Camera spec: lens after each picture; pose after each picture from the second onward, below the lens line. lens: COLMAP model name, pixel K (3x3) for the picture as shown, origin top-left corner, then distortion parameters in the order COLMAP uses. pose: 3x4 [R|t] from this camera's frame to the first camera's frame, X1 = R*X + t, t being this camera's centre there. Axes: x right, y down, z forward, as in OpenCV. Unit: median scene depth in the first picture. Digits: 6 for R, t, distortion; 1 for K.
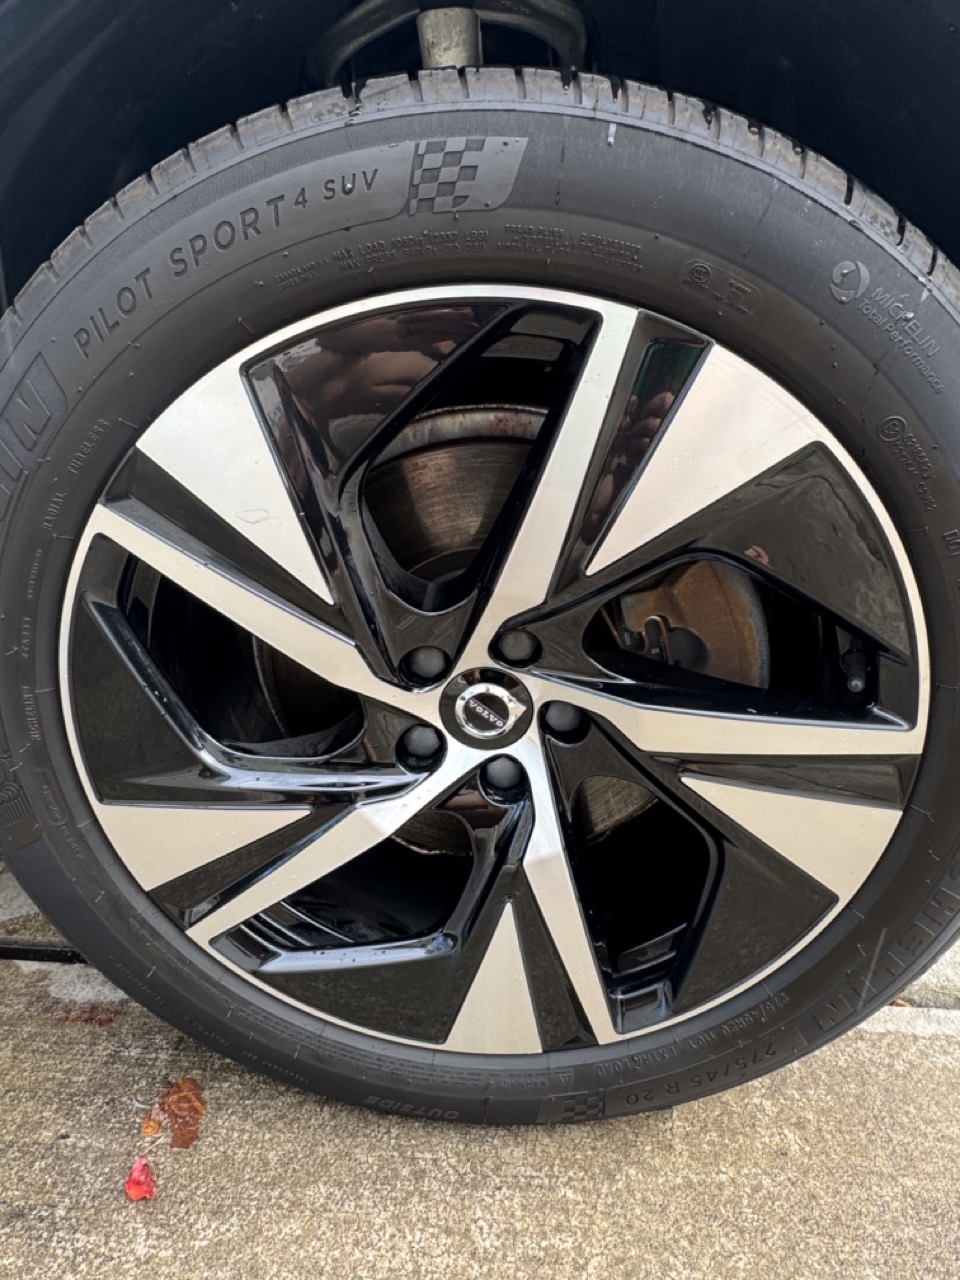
lens RADIAL K [[778.2, 0, 476.5], [0, 778.2, 633.5], [0, 0, 1]] dist [0.000625, 0.000487]
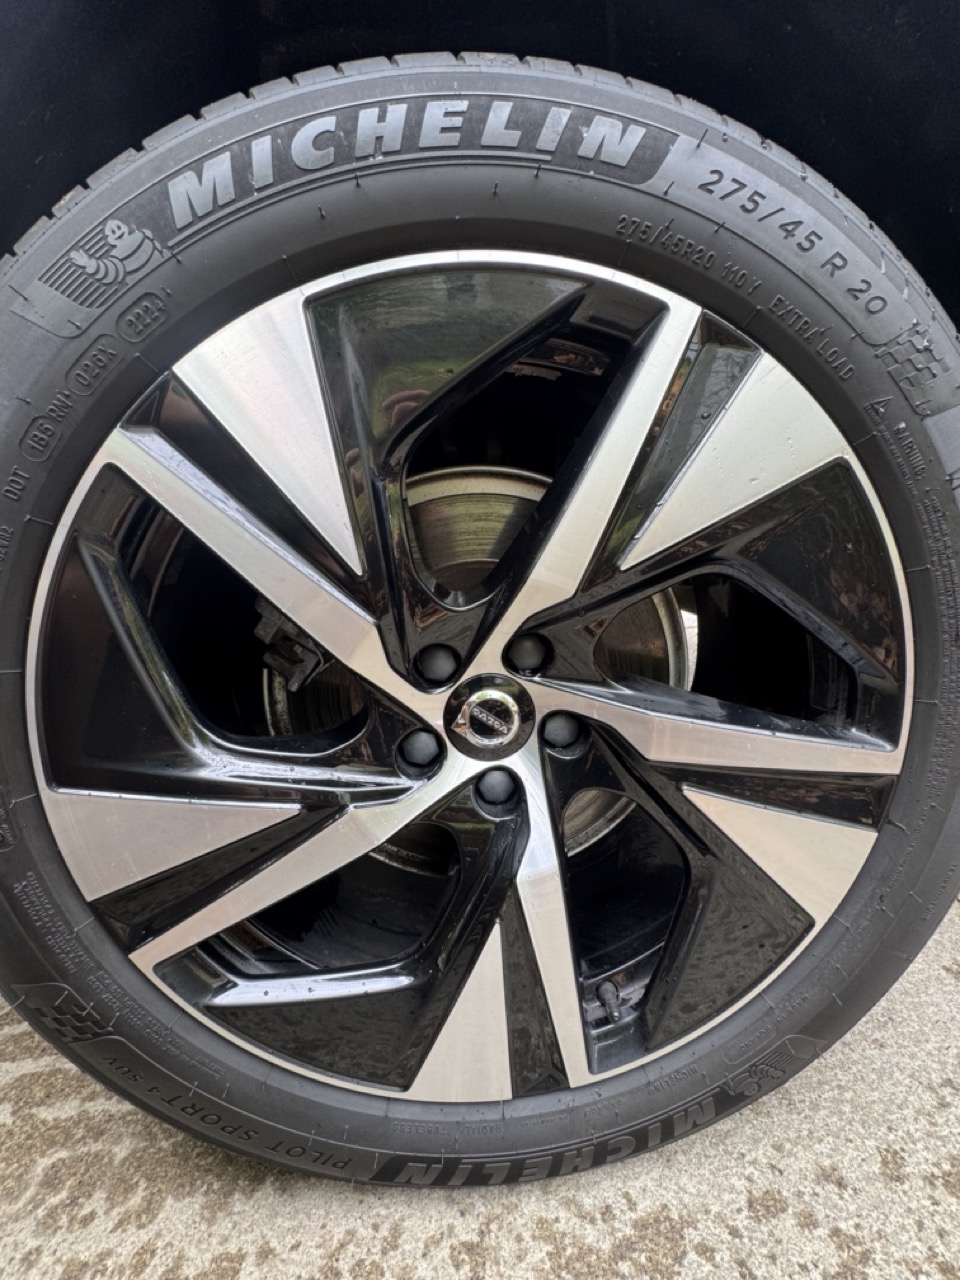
lens RADIAL K [[515.4, 0, 483.0], [0, 515.4, 645.3], [0, 0, 1]] dist [-0.001739, -0.000149]
pose [[0.983926, 0.096819, 0.150049, -0.112928], [-0.065009, 0.976810, -0.203999, 0.151587], [-0.166321, 0.190965, 0.967404, 0.343487]]
